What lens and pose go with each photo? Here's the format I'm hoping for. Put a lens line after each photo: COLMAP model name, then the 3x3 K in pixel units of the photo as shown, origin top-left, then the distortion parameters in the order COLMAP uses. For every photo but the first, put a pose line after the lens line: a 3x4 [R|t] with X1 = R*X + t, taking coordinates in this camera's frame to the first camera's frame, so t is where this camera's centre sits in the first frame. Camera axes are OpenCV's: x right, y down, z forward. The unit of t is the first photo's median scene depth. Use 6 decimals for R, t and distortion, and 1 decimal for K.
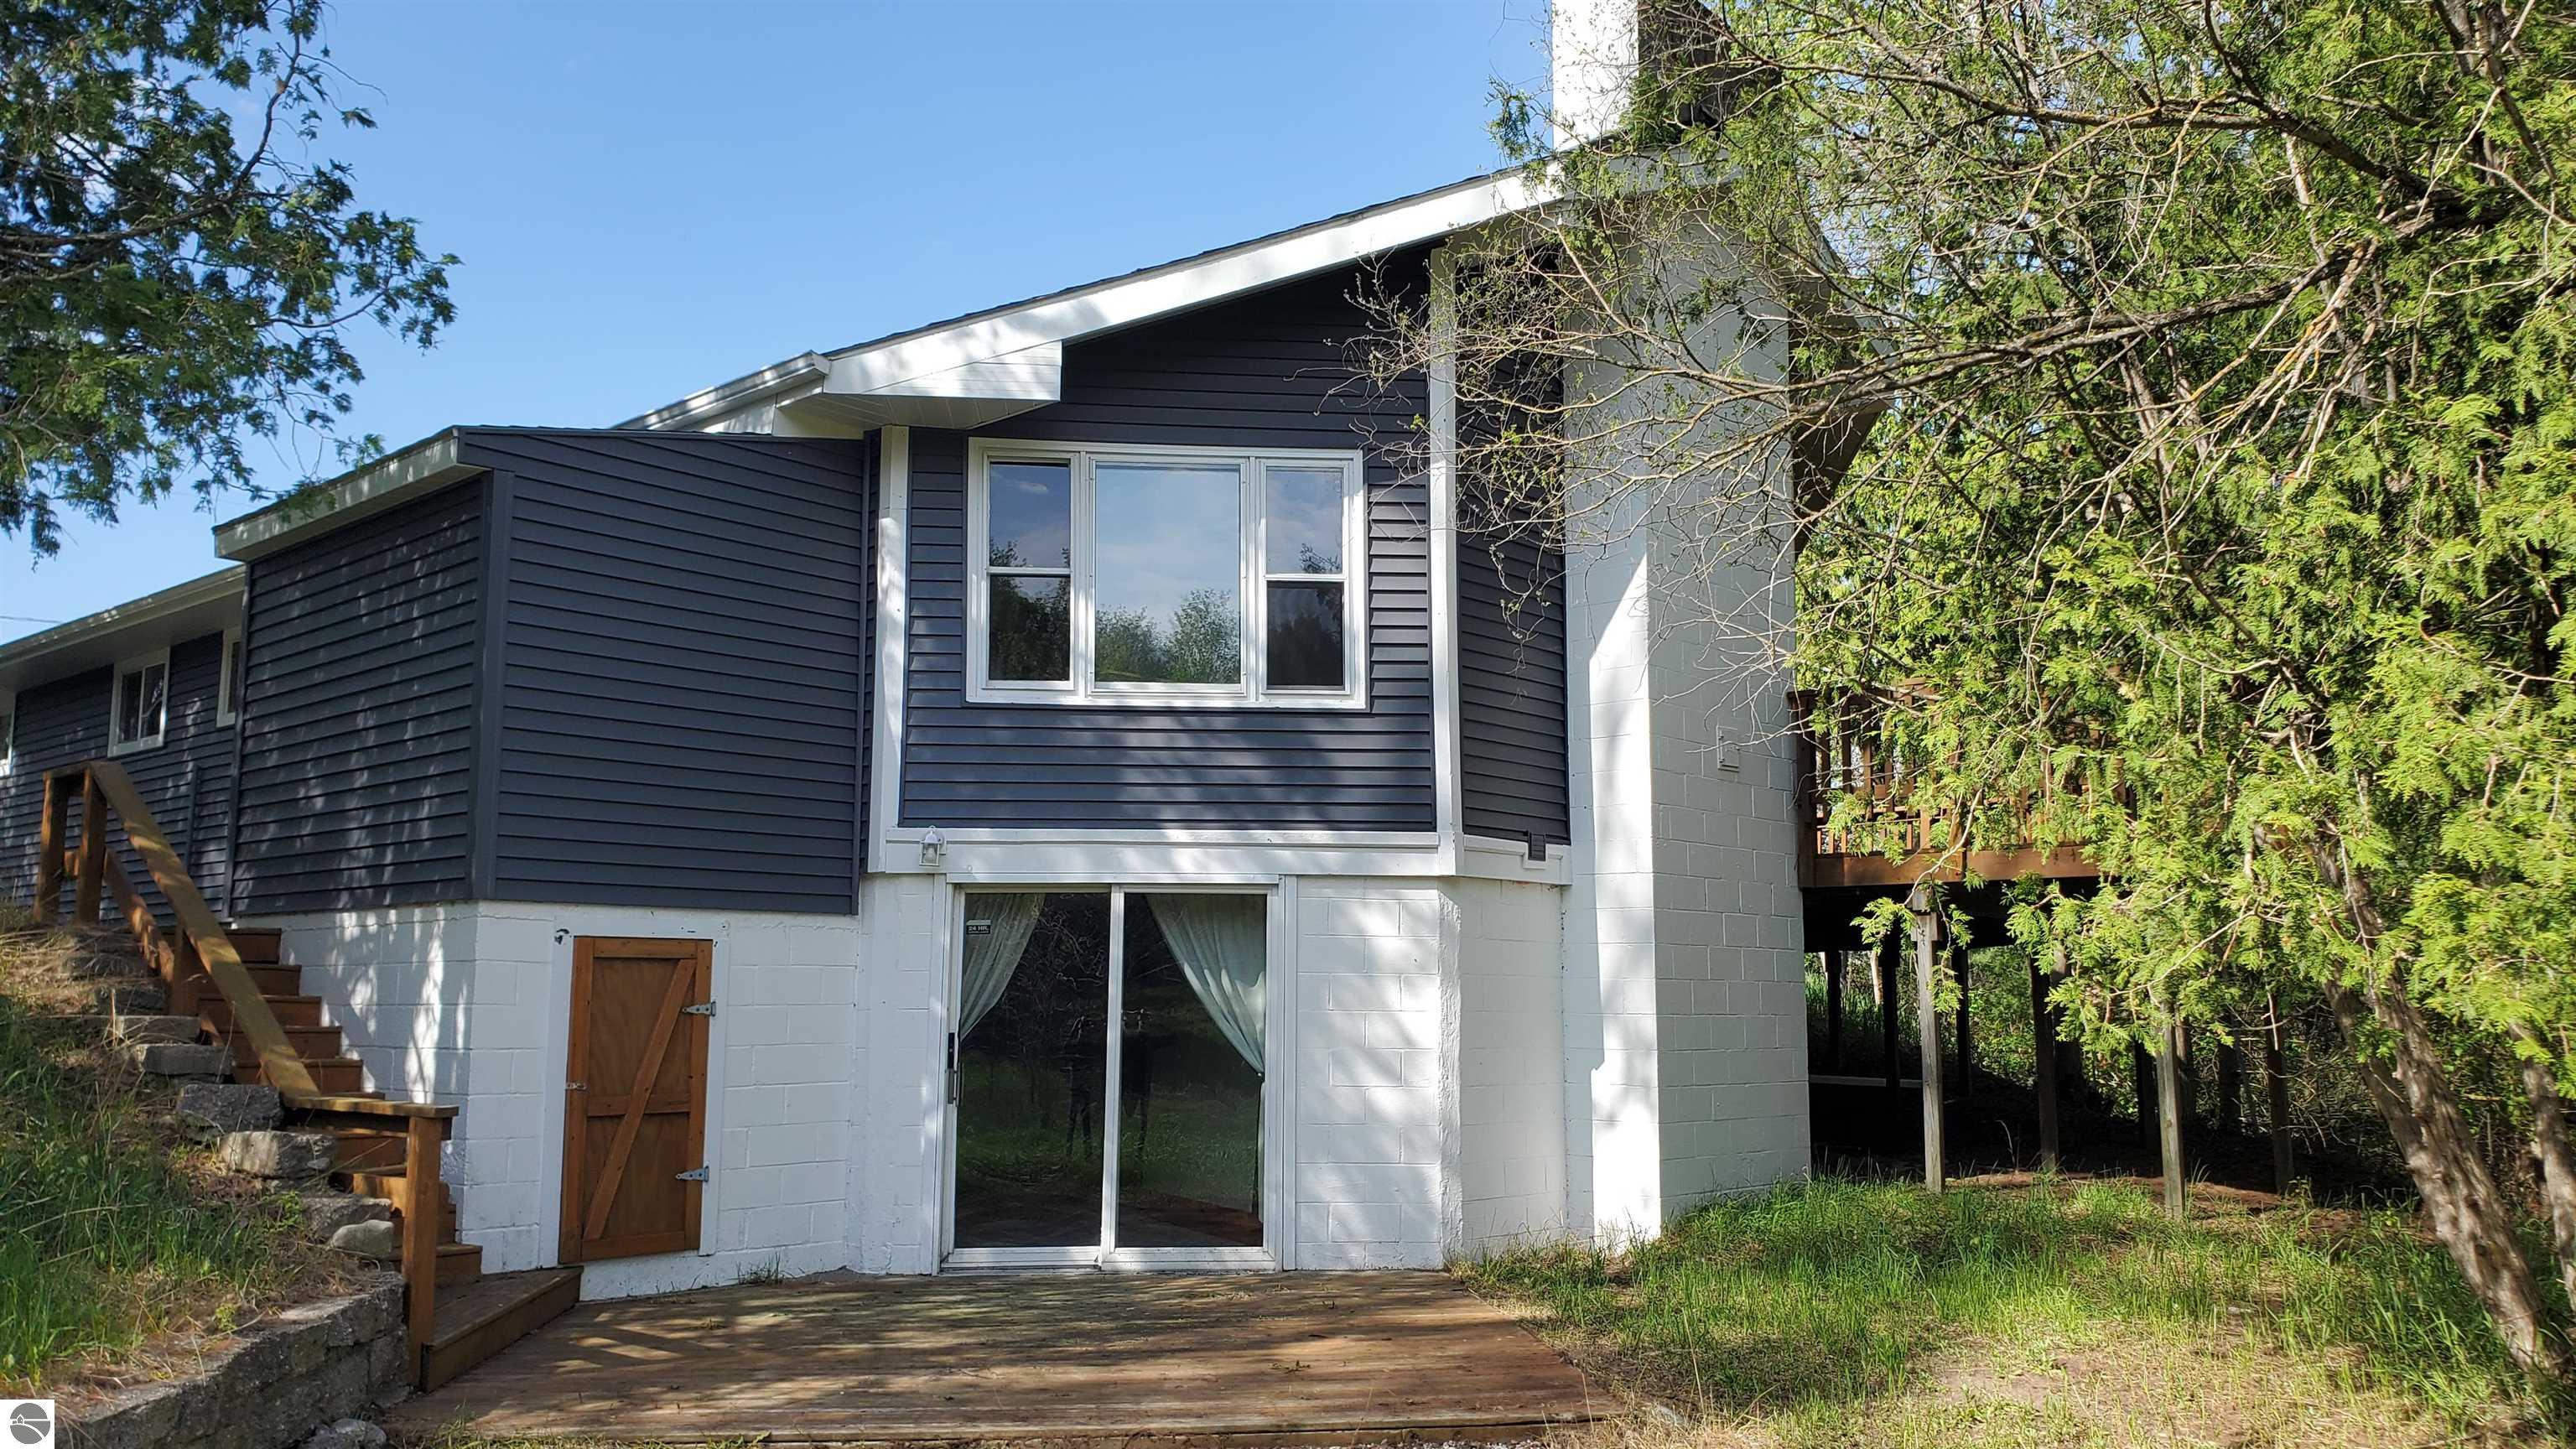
lens RADIAL K [[2030.6, 0, 1288.0], [0, 2030.6, 724.5], [0, 0, 1]] dist [0.040114, -0.004566]
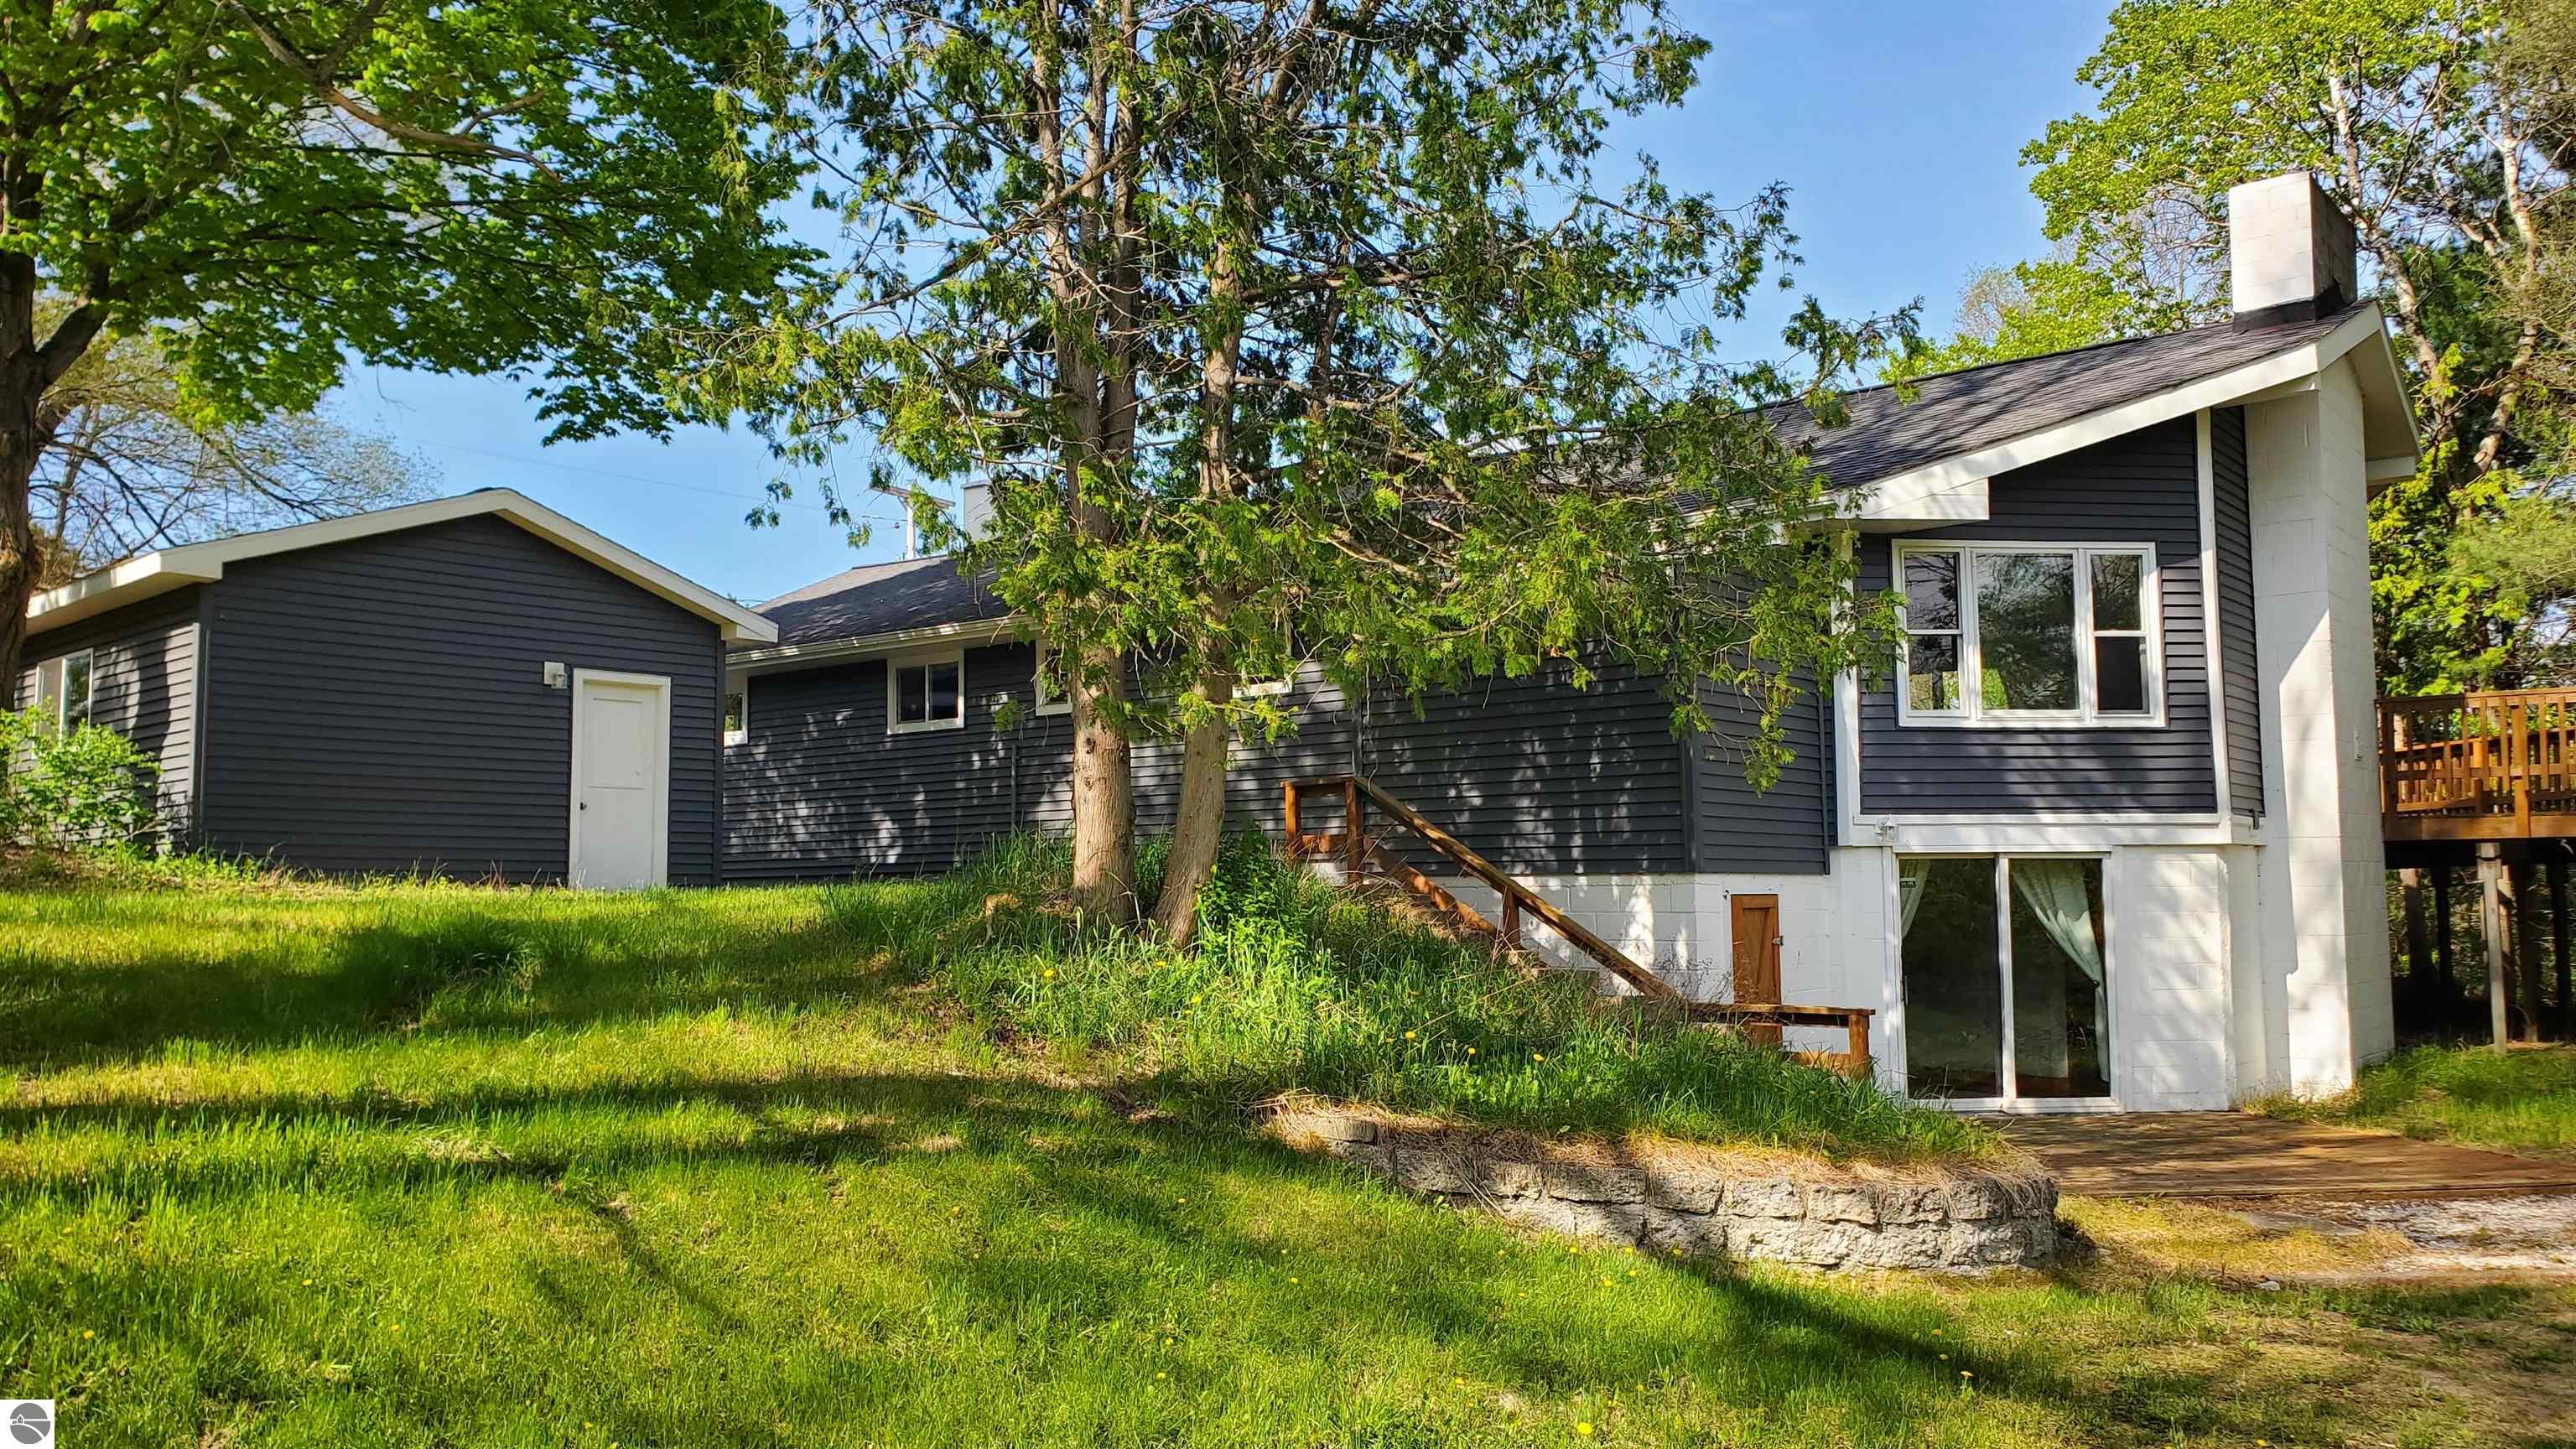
lens RADIAL K [[1982.8, 0, 1287.6], [0, 1982.8, 775.6], [0, 0, 1]] dist [0.000858, 0.001148]
pose [[0.999931, -0.008316, -0.008313, -0.578026], [0.008890, 0.997396, 0.071572, -0.080433], [0.007696, -0.071641, 0.997401, -0.403304]]
